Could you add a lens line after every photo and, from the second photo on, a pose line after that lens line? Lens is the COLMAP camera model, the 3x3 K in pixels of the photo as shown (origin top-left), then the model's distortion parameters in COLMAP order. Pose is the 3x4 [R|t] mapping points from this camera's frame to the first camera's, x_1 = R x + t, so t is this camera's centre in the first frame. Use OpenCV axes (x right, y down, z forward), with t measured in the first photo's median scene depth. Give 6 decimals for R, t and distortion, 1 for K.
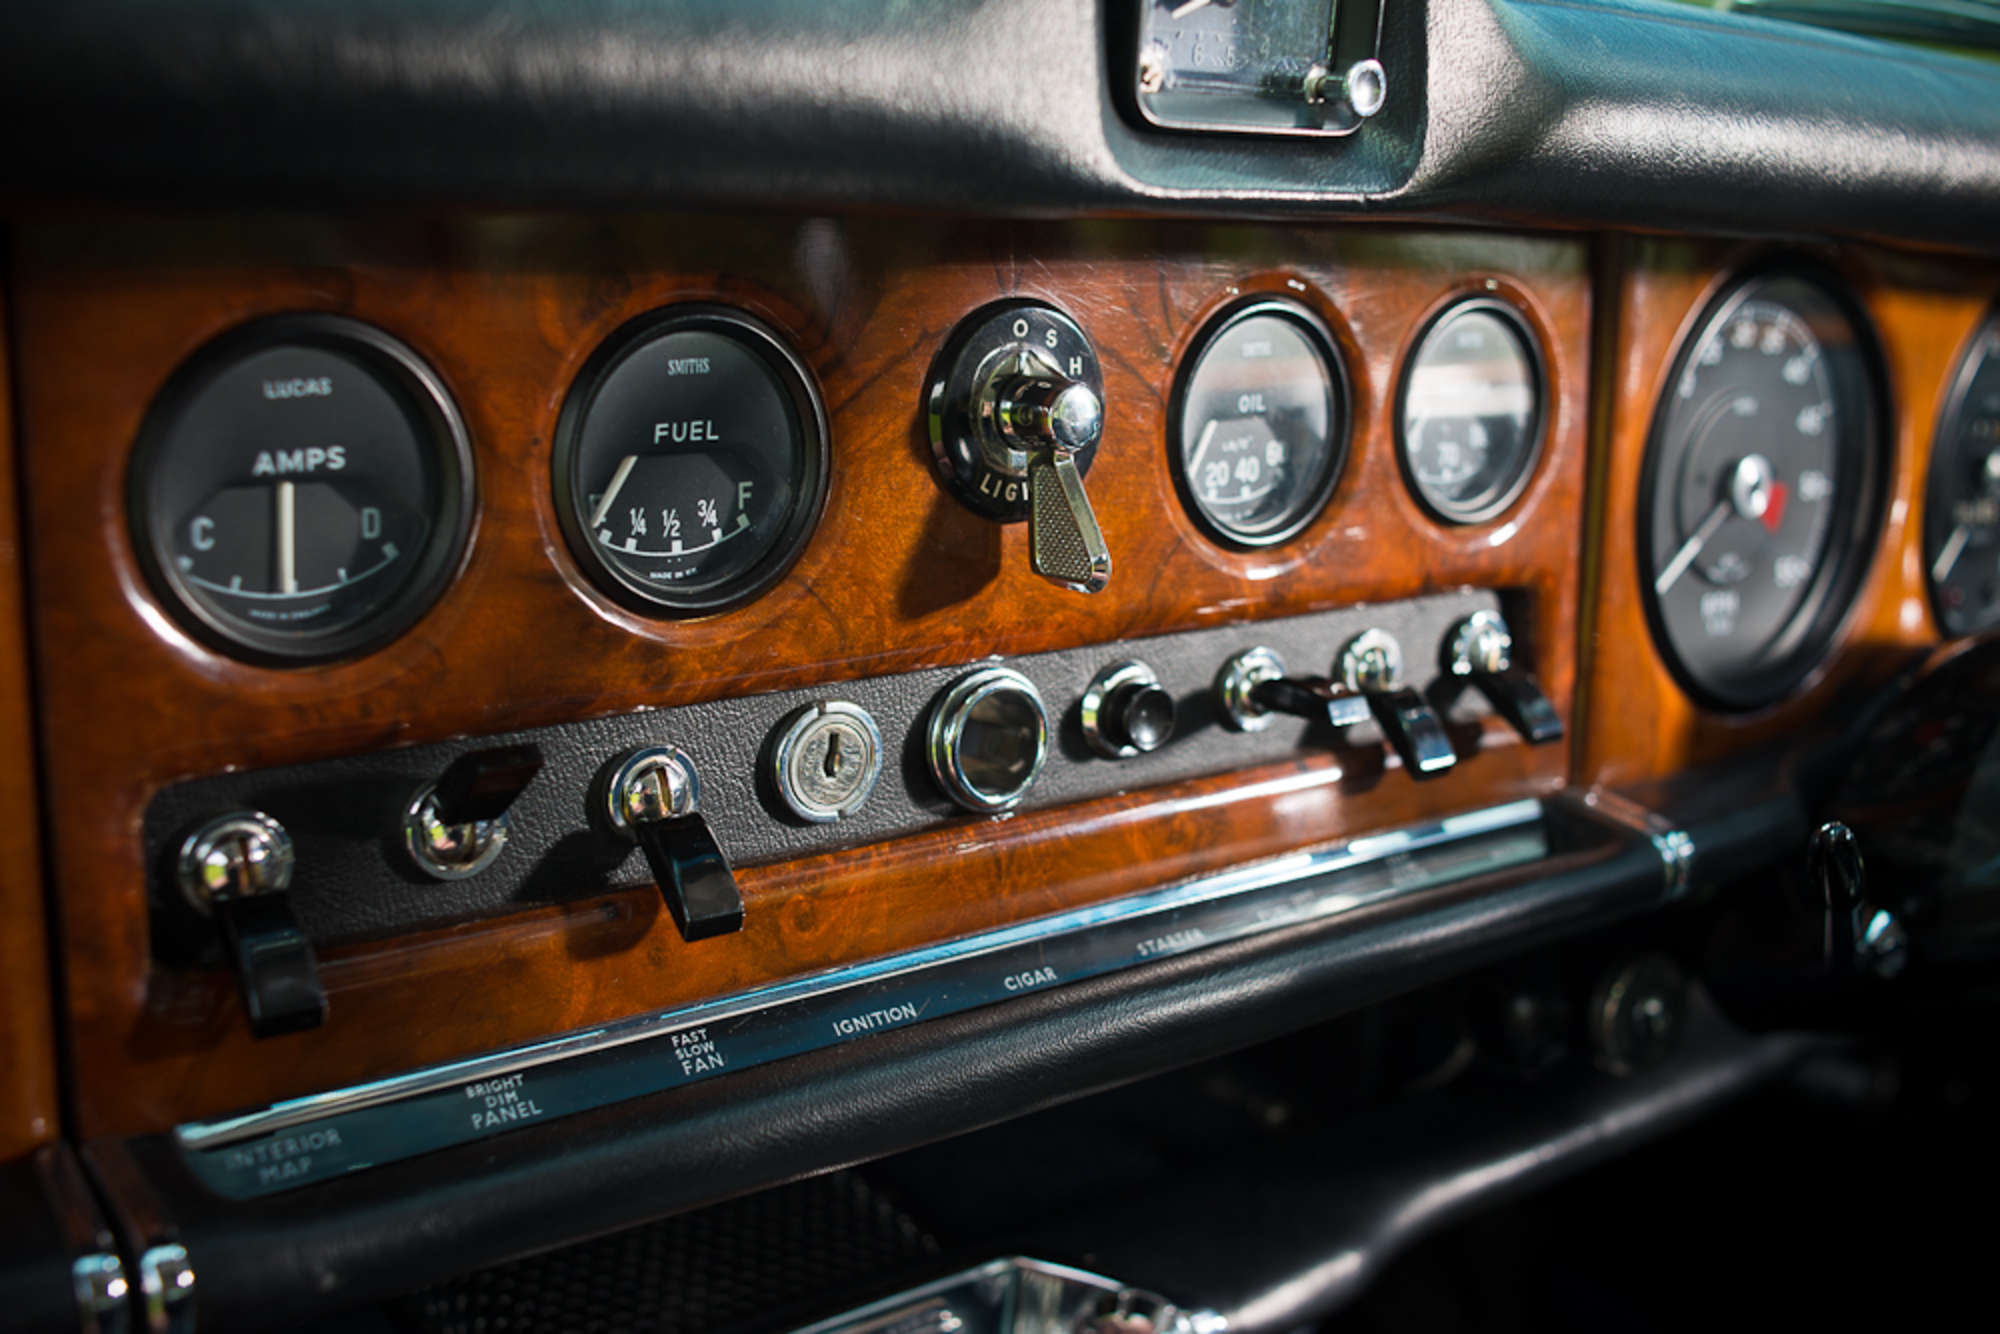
lens RADIAL K [[1993.7, 0, 1000.0], [0, 1993.7, 667.0], [0, 0, 1]] dist [-0.058126, -0.000123]
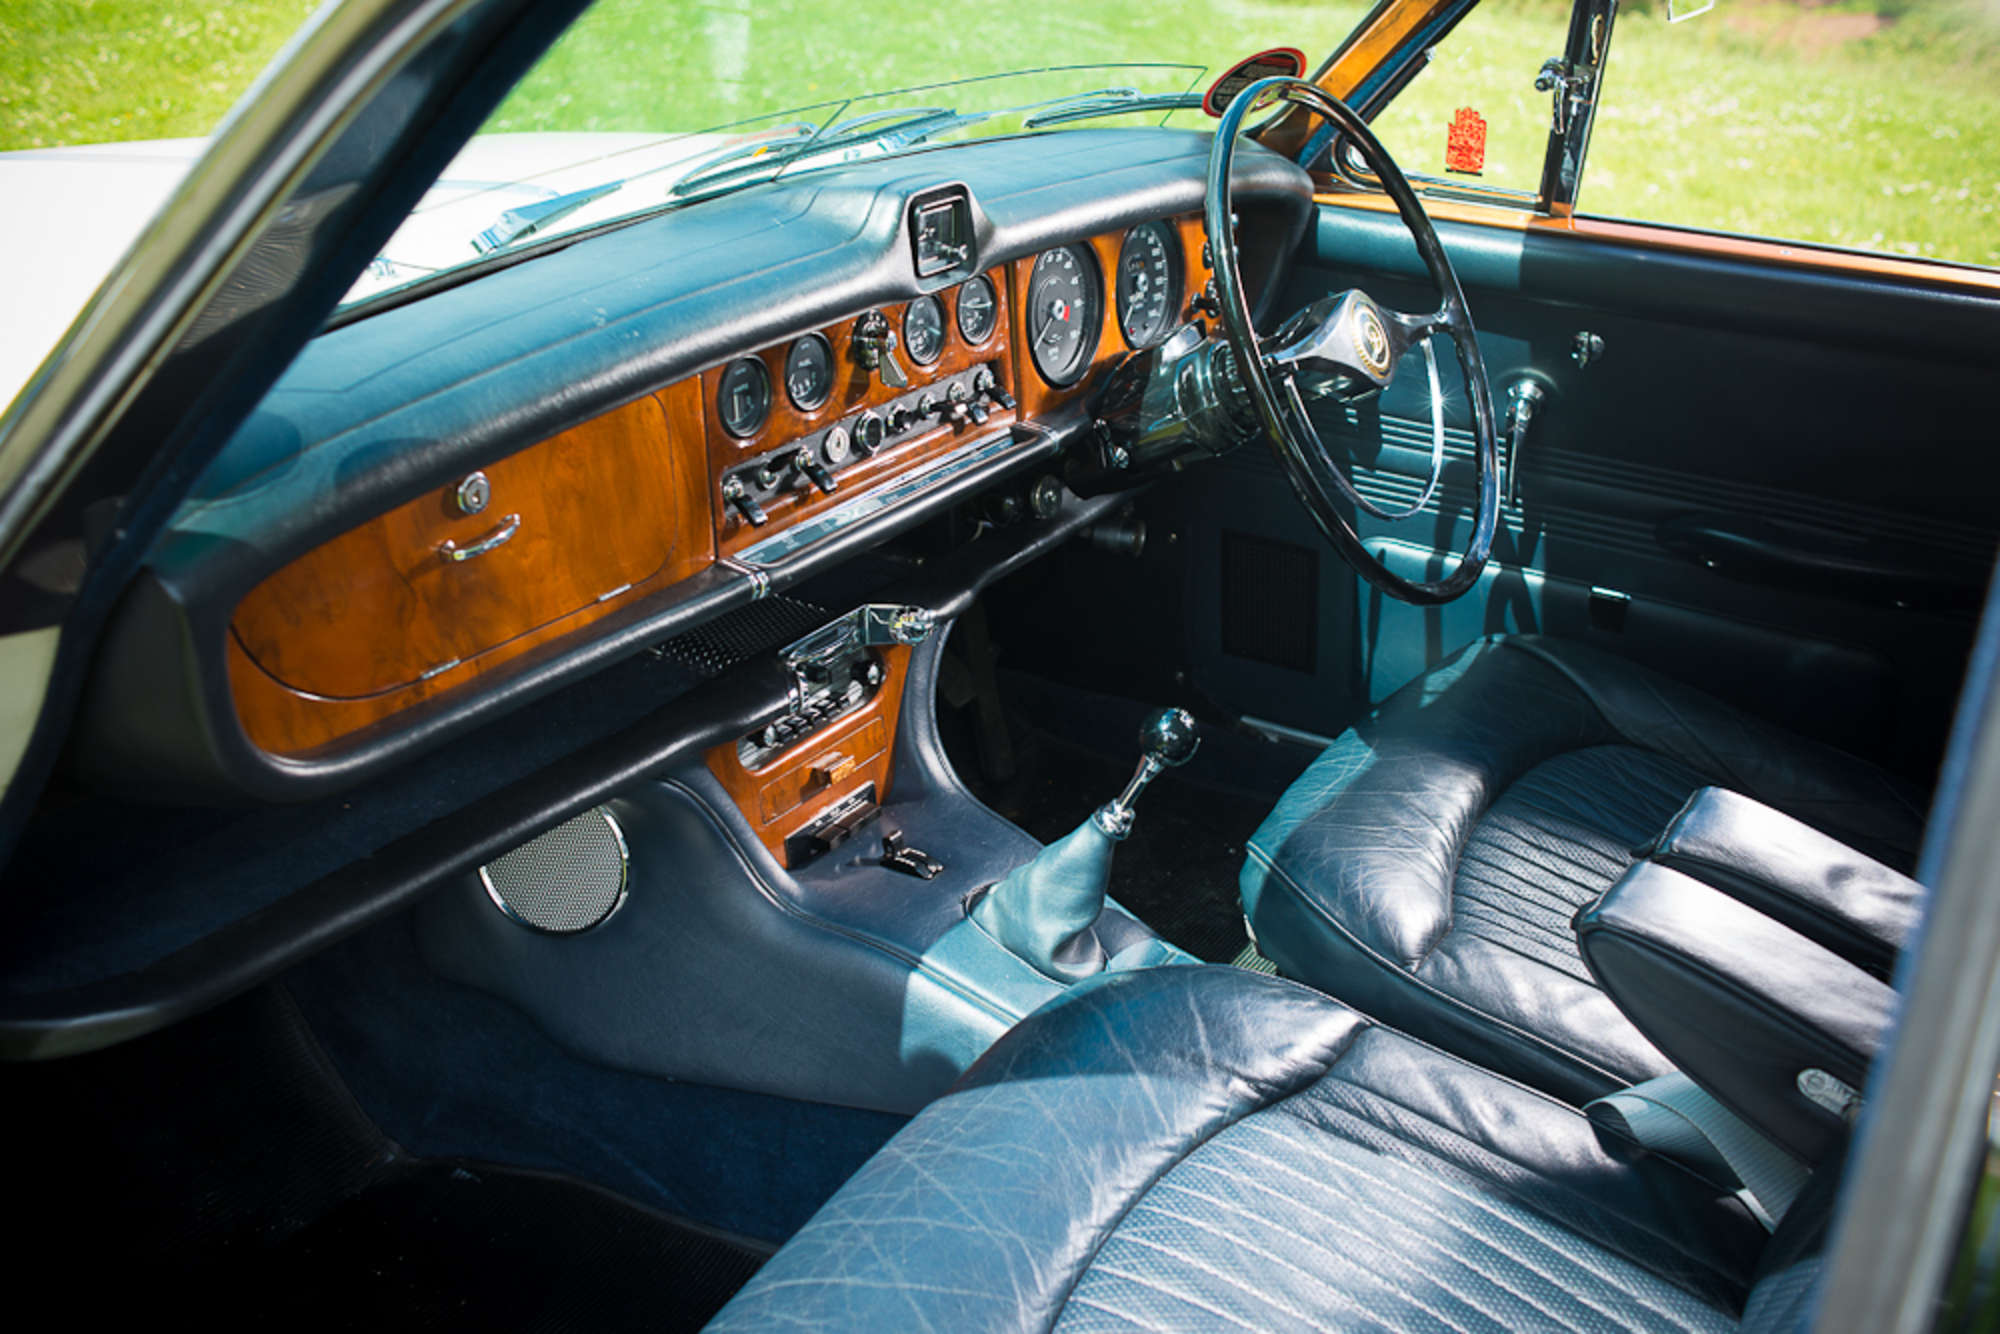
lens RADIAL K [[1993.7, 0, 1000.0], [0, 1993.7, 667.0], [0, 0, 1]] dist [-0.058126, -0.000123]
pose [[0.932033, -0.192130, 0.307247, -0.818390], [0.140680, 0.973216, 0.181825, -0.144635], [-0.333952, -0.126244, 0.934098, -2.069762]]
